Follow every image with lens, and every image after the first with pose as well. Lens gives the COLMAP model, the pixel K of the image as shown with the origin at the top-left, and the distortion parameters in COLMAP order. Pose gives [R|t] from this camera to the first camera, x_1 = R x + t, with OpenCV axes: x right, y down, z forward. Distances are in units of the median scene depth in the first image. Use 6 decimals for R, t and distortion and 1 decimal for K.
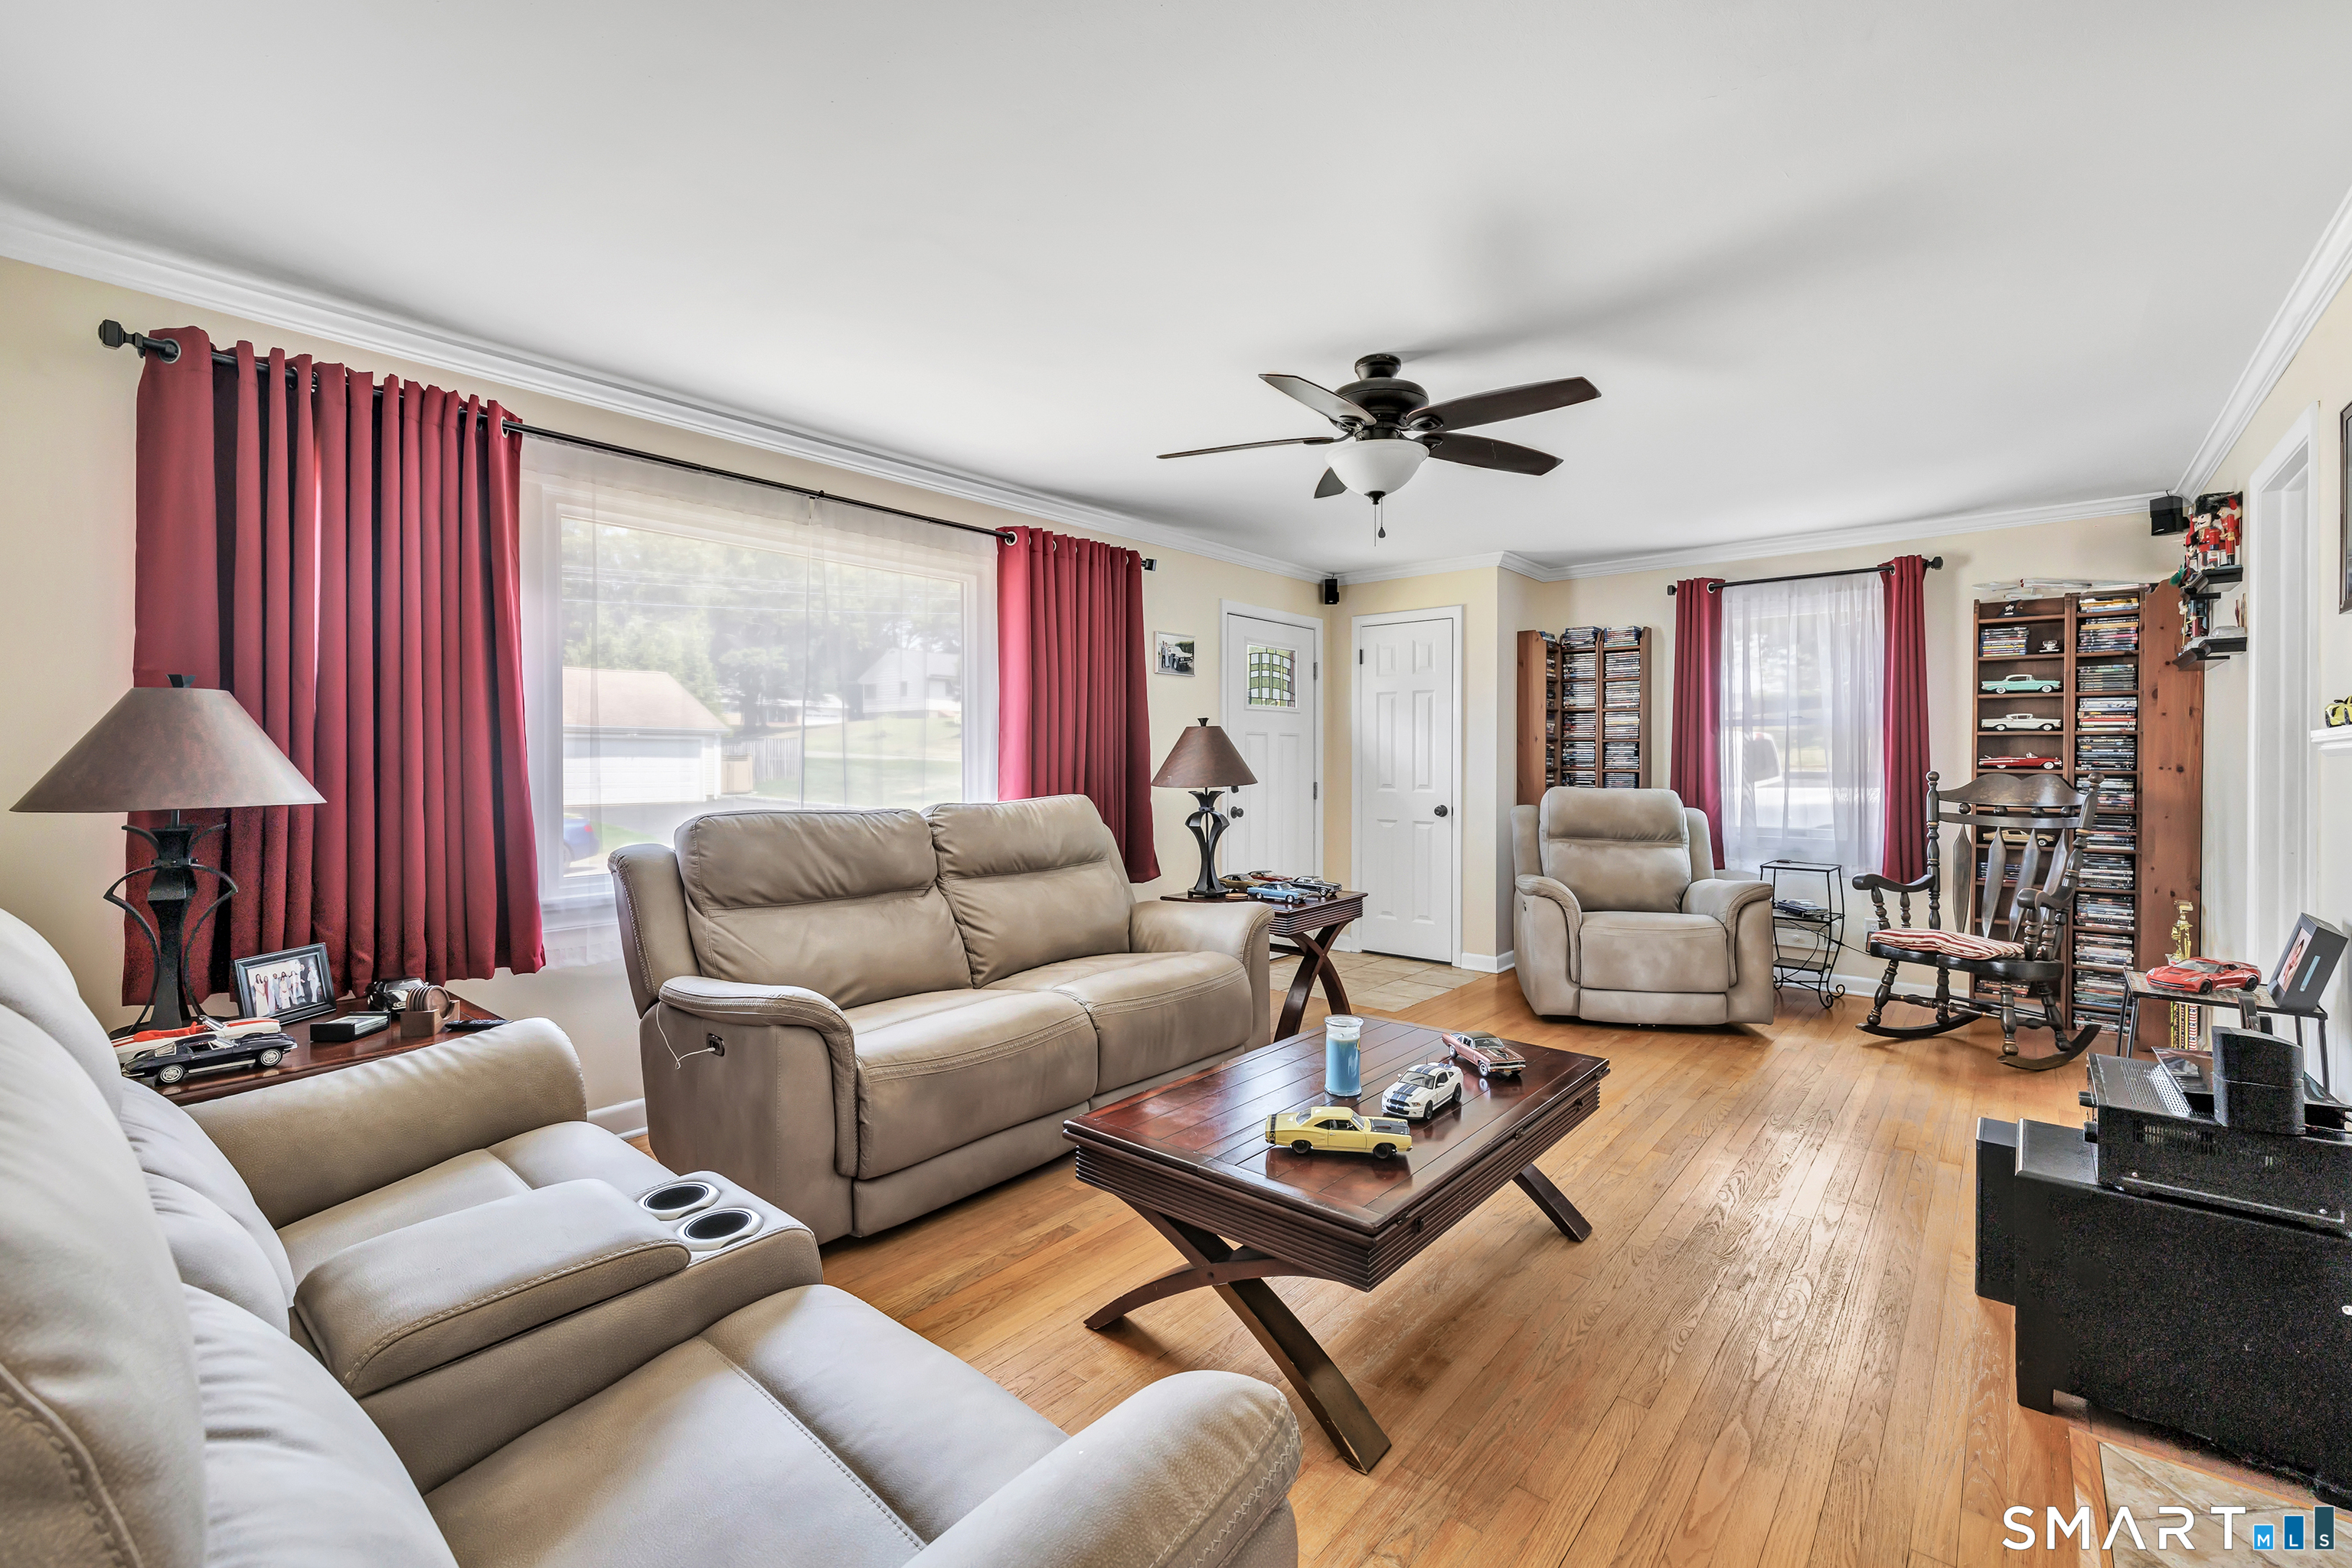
lens RADIAL K [[1016.8, 0, 1179.9], [0, 1016.8, 764.3], [0, 0, 1]] dist [0.000067, 0.000018]
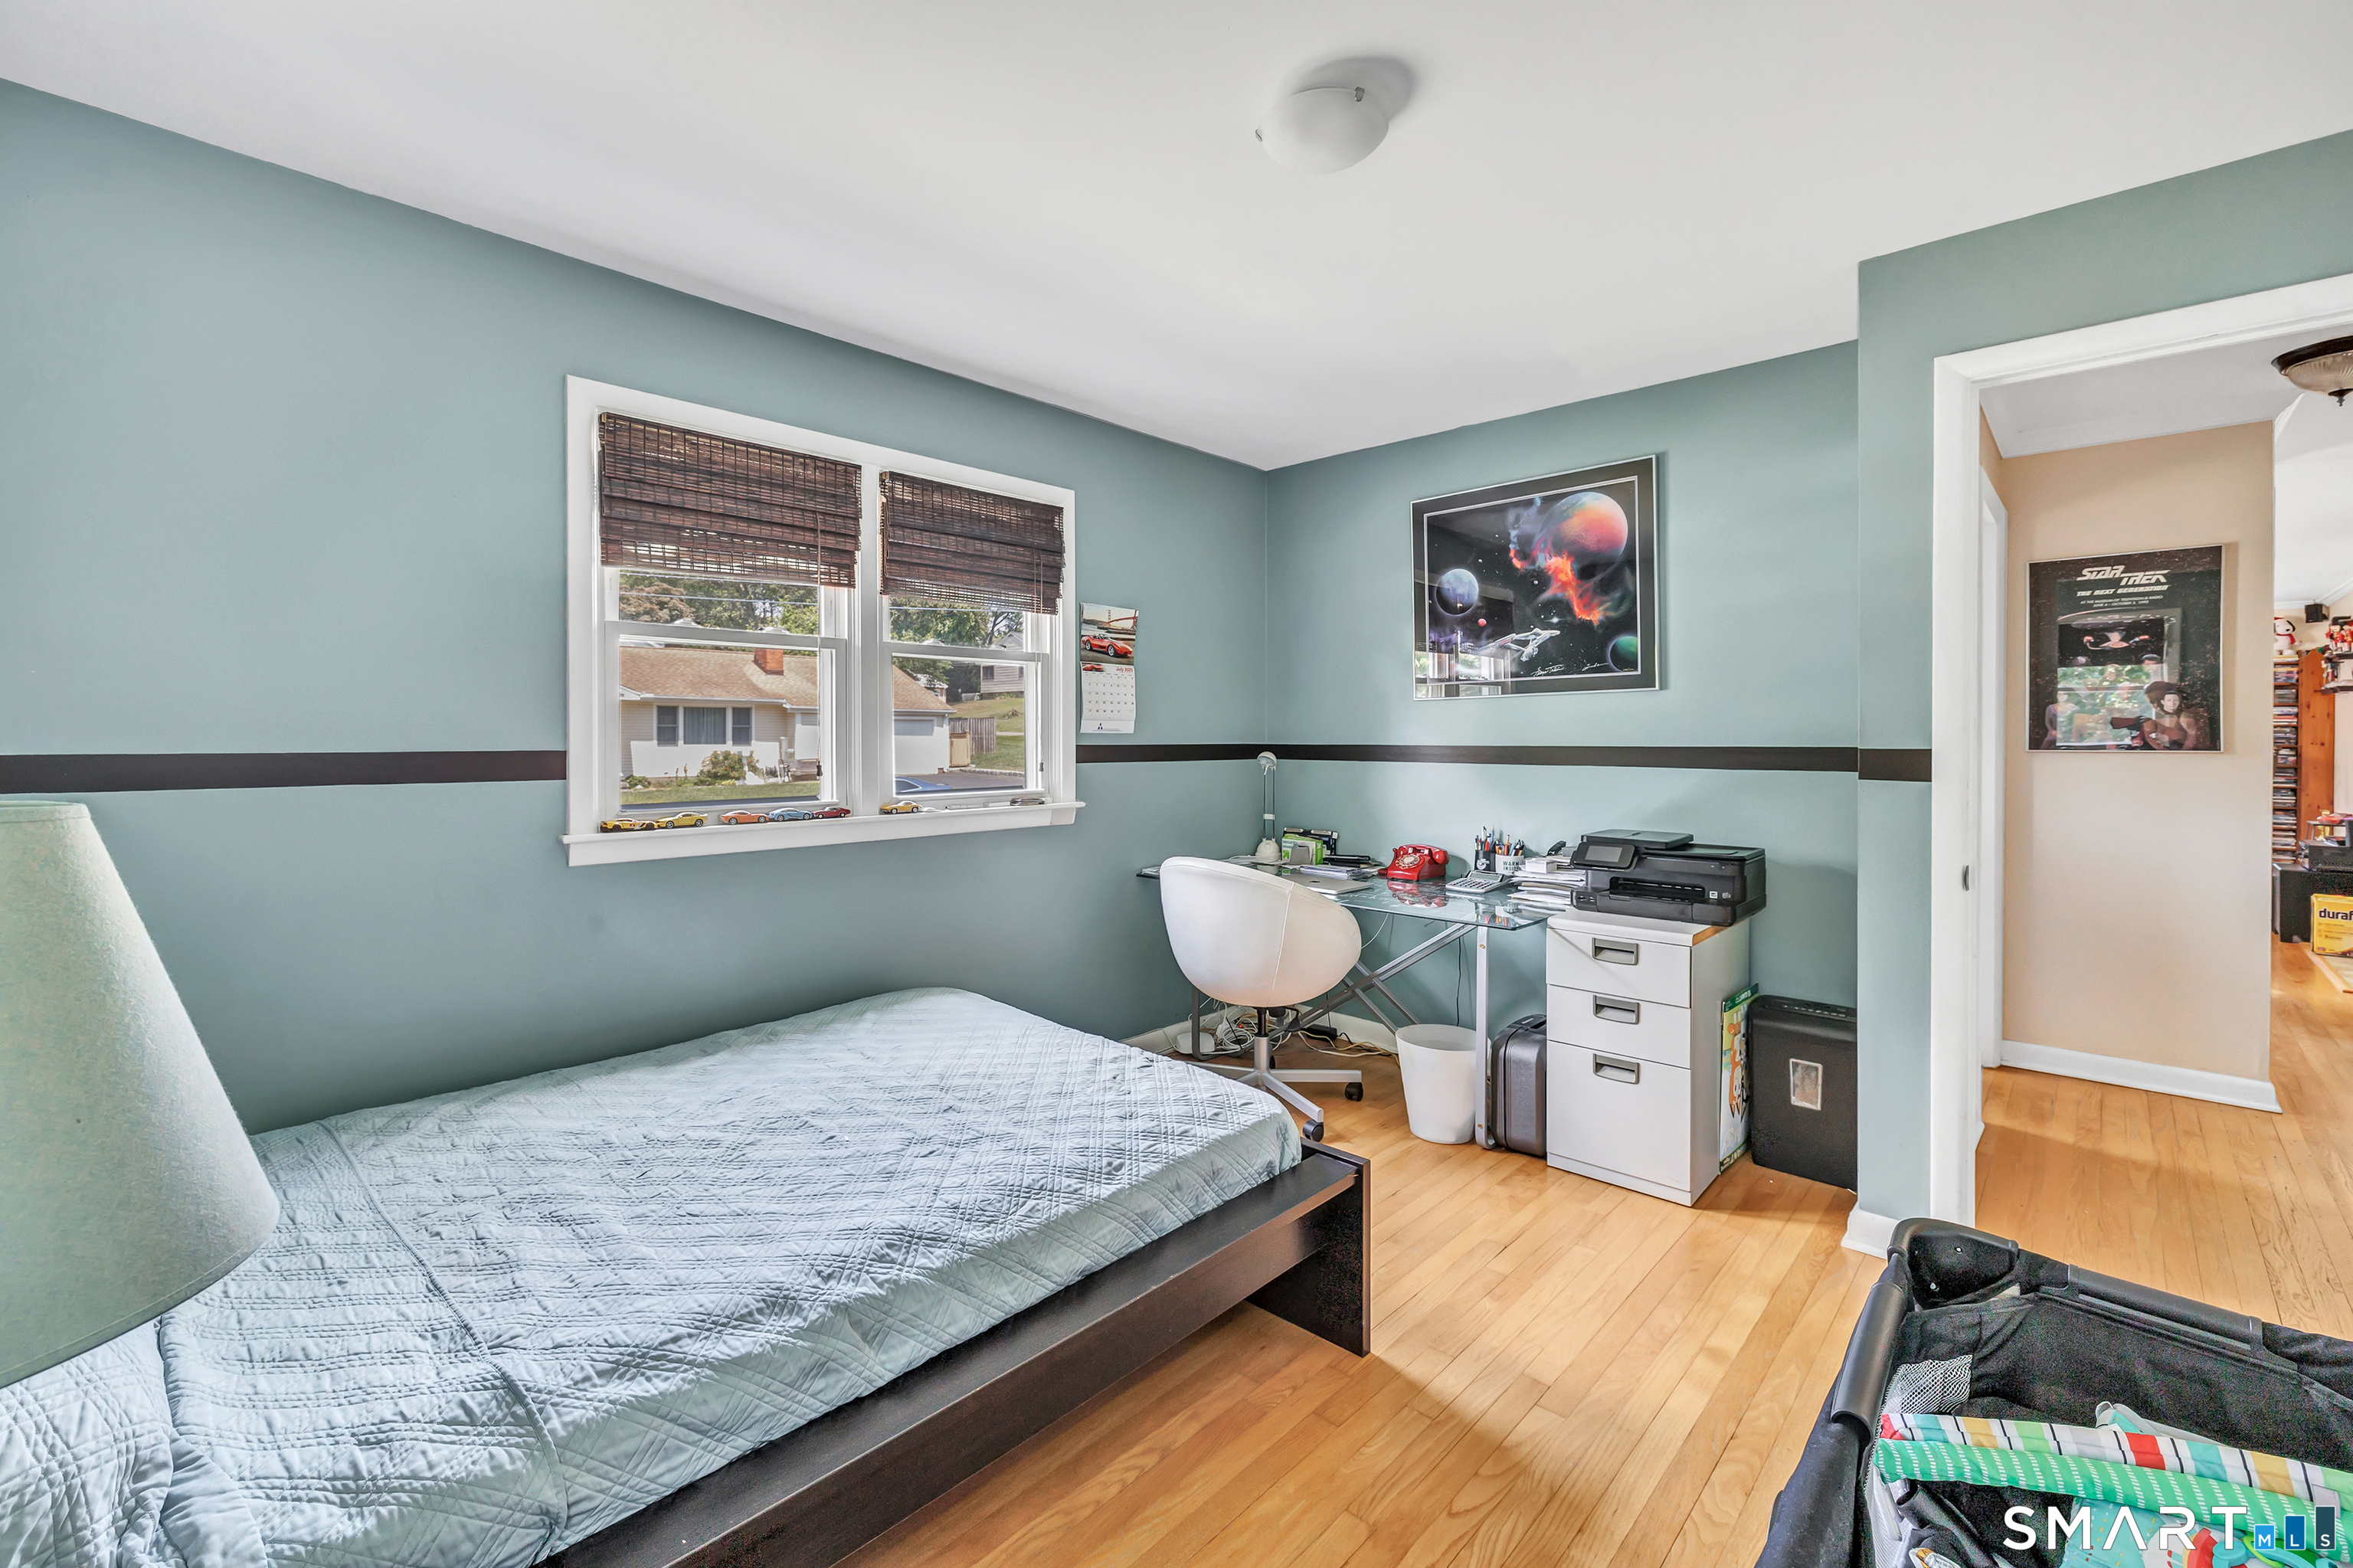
lens RADIAL K [[1021.5, 0, 1175.6], [0, 1021.5, 739.1], [0, 0, 1]] dist [0.000146, 0.000027]
pose [[0.998610, -0.005288, -0.052436, -1.084673], [0.005372, 0.999985, 0.001448, -0.019329], [0.052428, -0.001728, 0.998623, -1.048351]]
